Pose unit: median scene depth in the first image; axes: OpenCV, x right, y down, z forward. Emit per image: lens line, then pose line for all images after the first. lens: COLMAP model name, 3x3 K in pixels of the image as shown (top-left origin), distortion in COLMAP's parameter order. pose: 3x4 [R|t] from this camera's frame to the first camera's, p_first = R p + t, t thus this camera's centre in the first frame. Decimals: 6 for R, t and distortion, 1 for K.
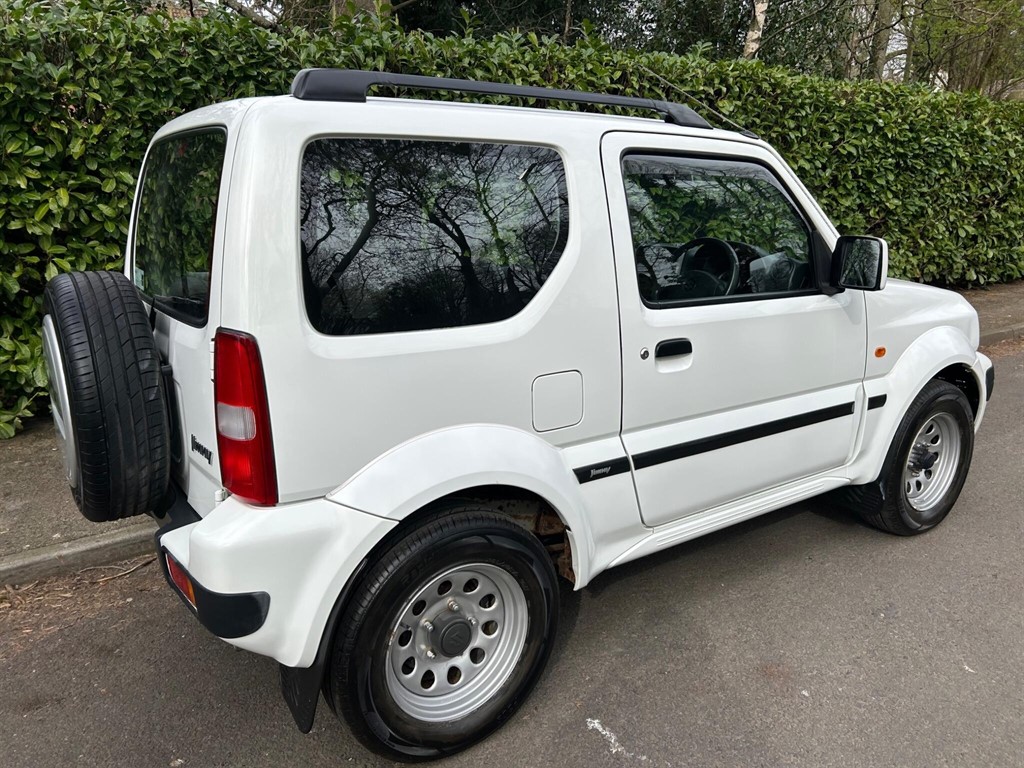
lens RADIAL K [[770.3, 0, 495.2], [0, 770.3, 399.7], [0, 0, 1]] dist [0.033411, -0.007834]
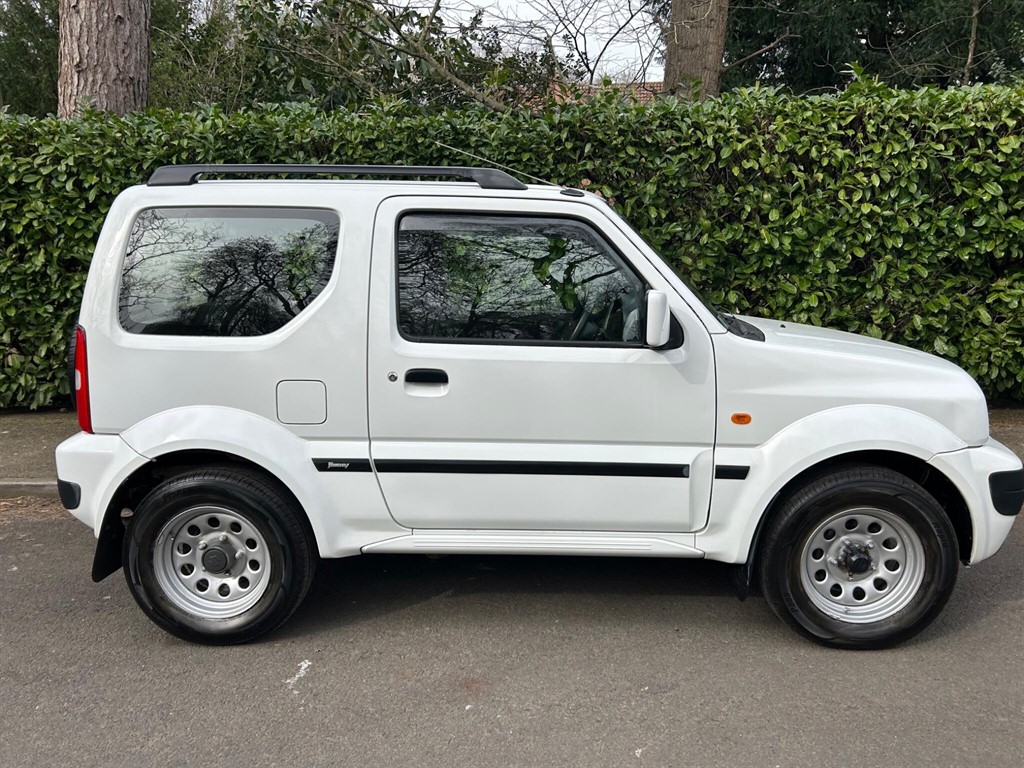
lens RADIAL K [[770.3, 0, 495.2], [0, 770.3, 399.7], [0, 0, 1]] dist [0.033411, -0.007834]
pose [[0.807344, 0.119446, -0.577866, 1.012461], [-0.156310, 0.987605, -0.014243, -0.032319], [0.569002, 0.101825, 0.816008, 0.108215]]
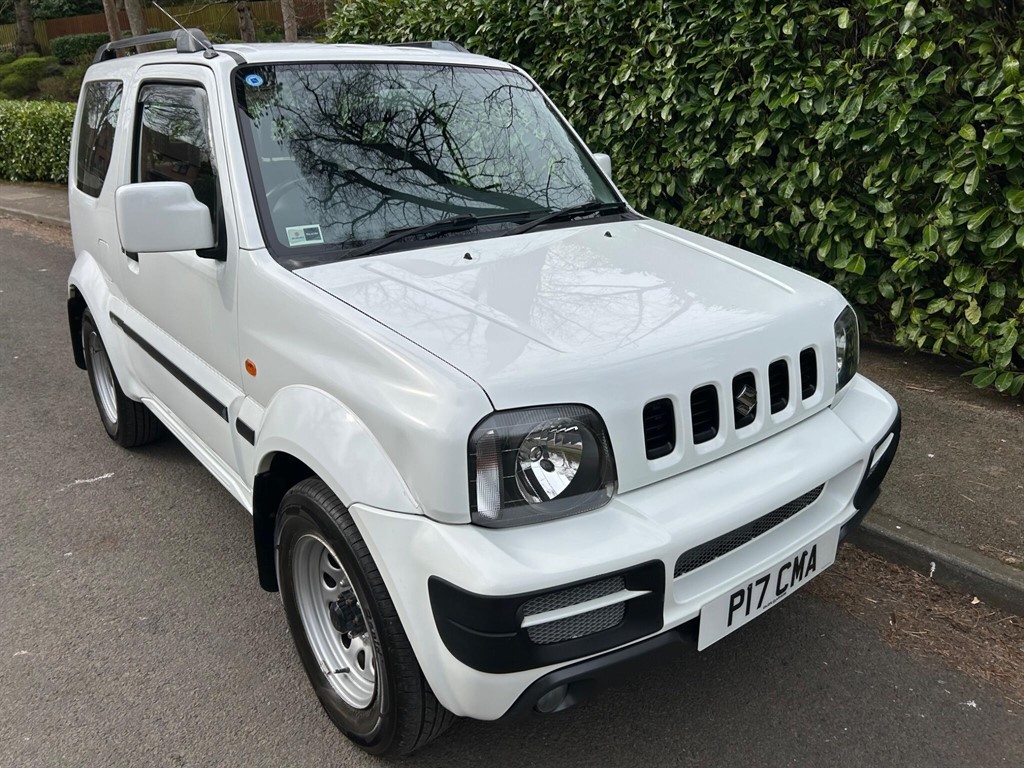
lens RADIAL K [[757.9, 0, 492.8], [0, 757.9, 383.4], [0, 0, 1]] dist [0.061693, -0.054568]
pose [[0.073131, 0.351596, -0.933291, 1.482078], [-0.249890, 0.912406, 0.324147, -0.414739], [0.965509, 0.209515, 0.154585, 1.423237]]
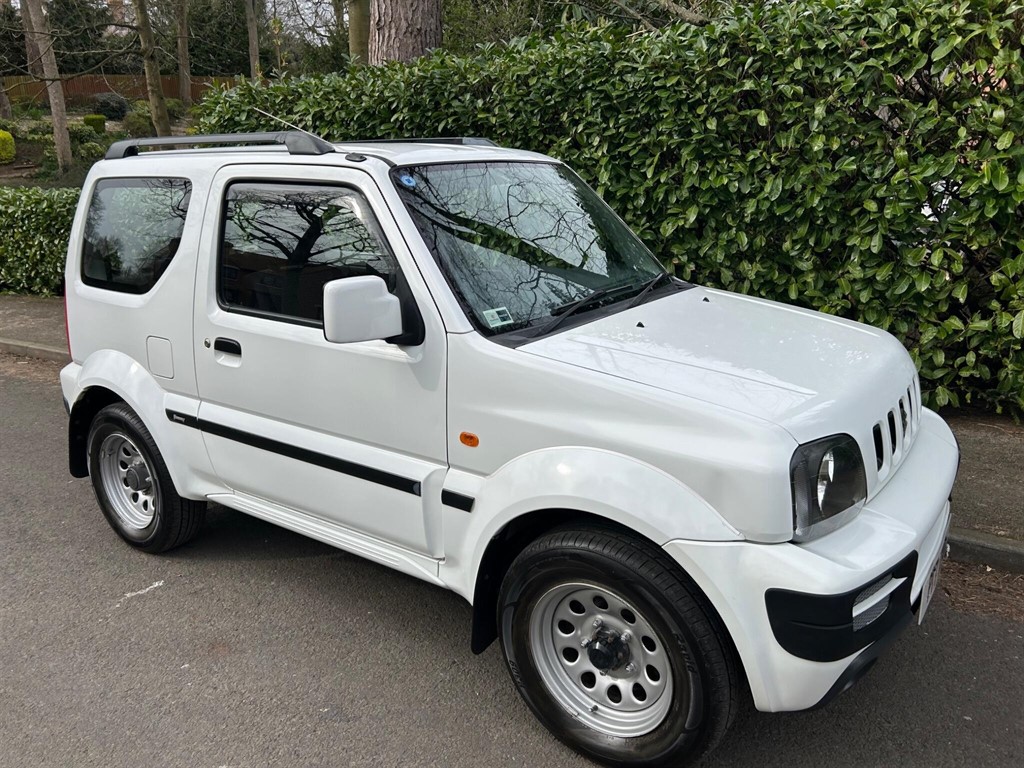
lens RADIAL K [[763.1, 0, 488.8], [0, 763.1, 384.8], [0, 0, 1]] dist [0.057074, -0.050565]
pose [[0.343925, 0.252319, -0.904461, 1.488622], [-0.223455, 0.957542, 0.182157, -0.322900], [0.912021, 0.139458, 0.385705, 0.932427]]
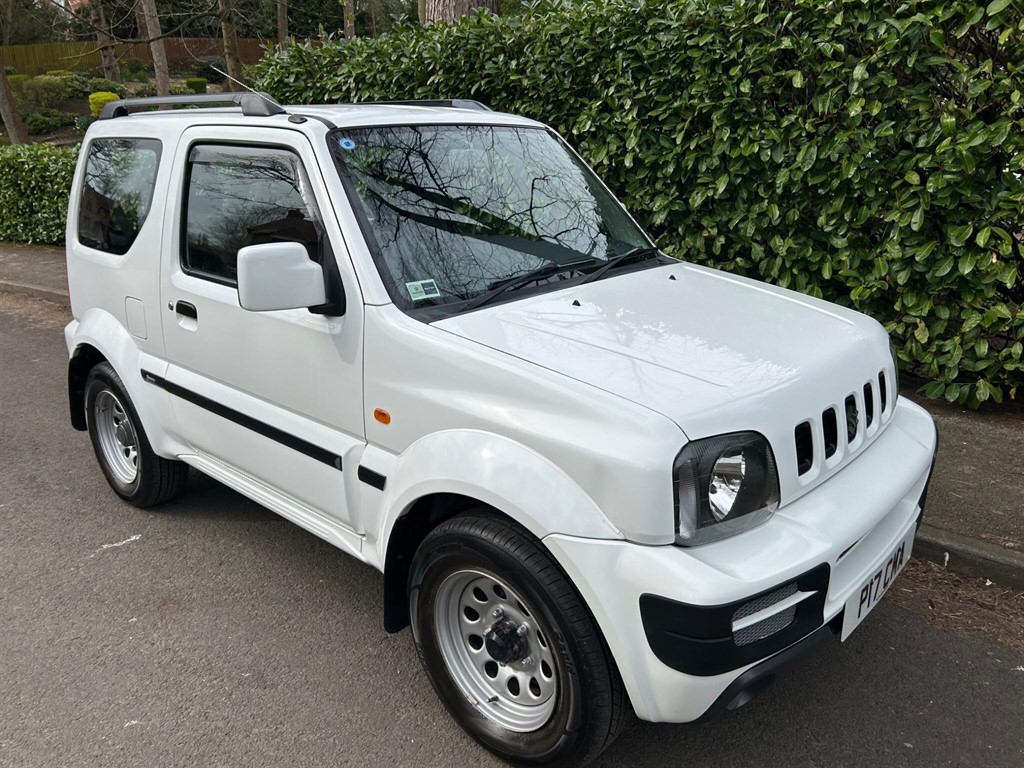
lens RADIAL K [[763.1, 0, 488.8], [0, 763.1, 384.8], [0, 0, 1]] dist [0.057074, -0.050565]
pose [[0.228085, 0.303130, -0.925251, 1.508938], [-0.240191, 0.938447, 0.248244, -0.373989], [0.943549, 0.165617, 0.286855, 1.137381]]
